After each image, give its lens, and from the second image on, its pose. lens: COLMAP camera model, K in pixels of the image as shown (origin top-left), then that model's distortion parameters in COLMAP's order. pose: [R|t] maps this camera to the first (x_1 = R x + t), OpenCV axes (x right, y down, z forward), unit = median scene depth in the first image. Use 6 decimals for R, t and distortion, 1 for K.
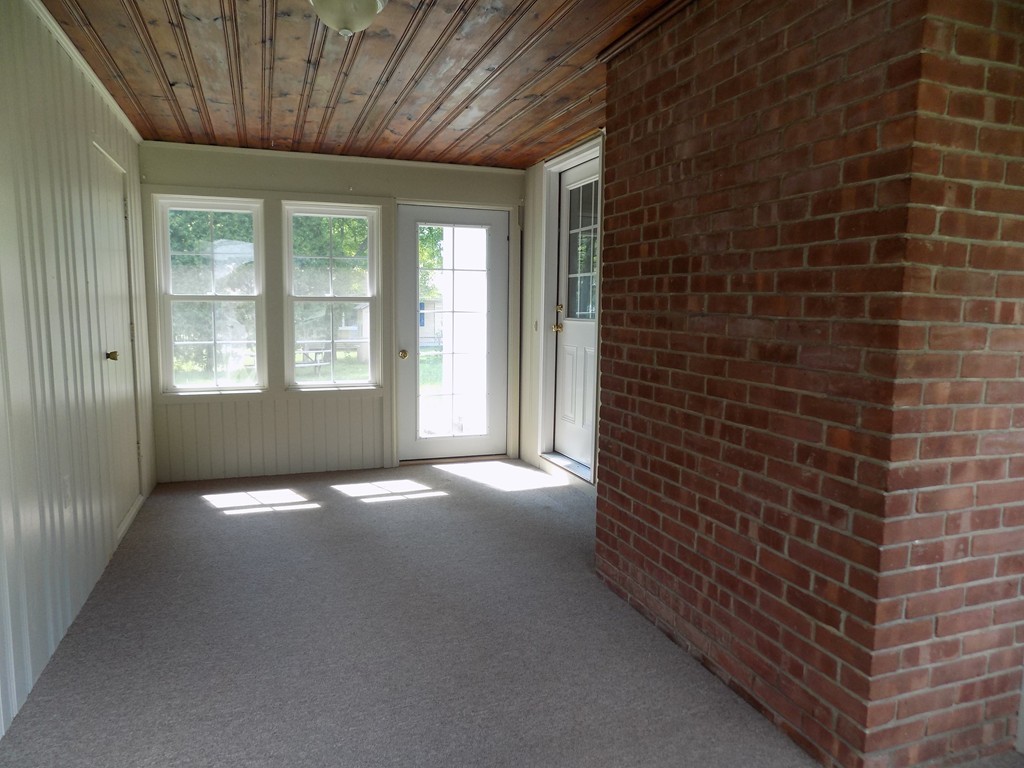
lens RADIAL K [[688.6, 0, 512.7], [0, 688.6, 386.6], [0, 0, 1]] dist [-0.034560, 0.036170]
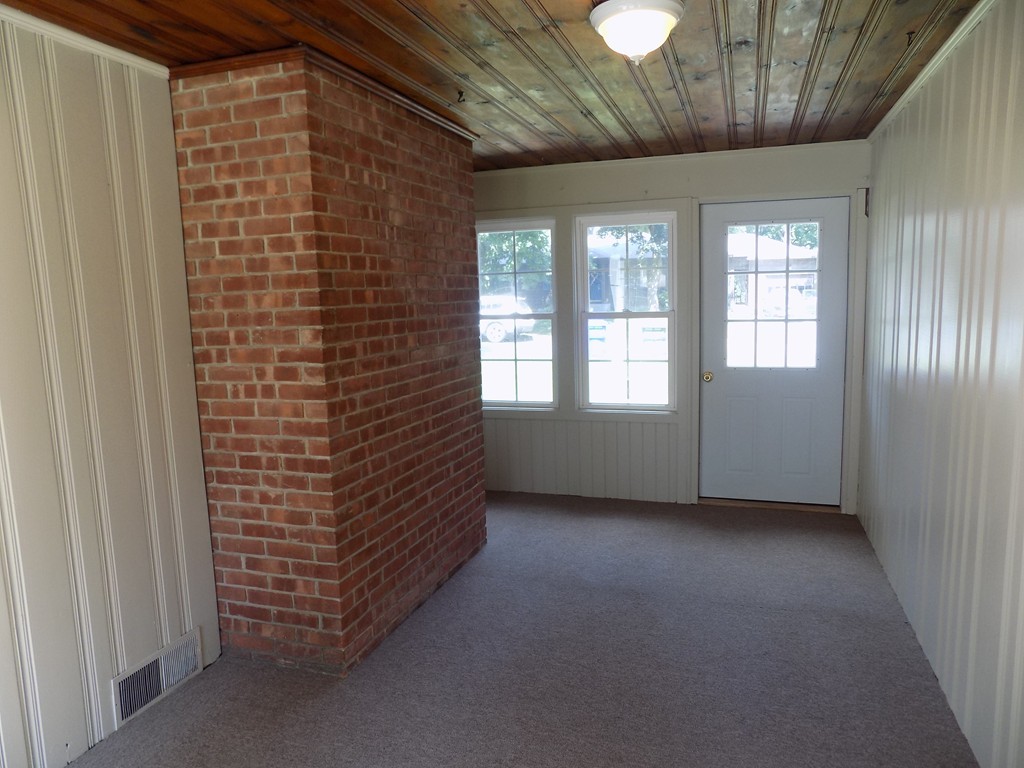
lens RADIAL K [[688.6, 0, 513.8], [0, 688.6, 385.2], [0, 0, 1]] dist [-0.034560, 0.036170]
pose [[-0.775452, -0.076649, 0.626737, -0.639234], [0.090958, 0.968690, 0.231010, -0.290706], [-0.624820, 0.236144, -0.744201, 1.678679]]
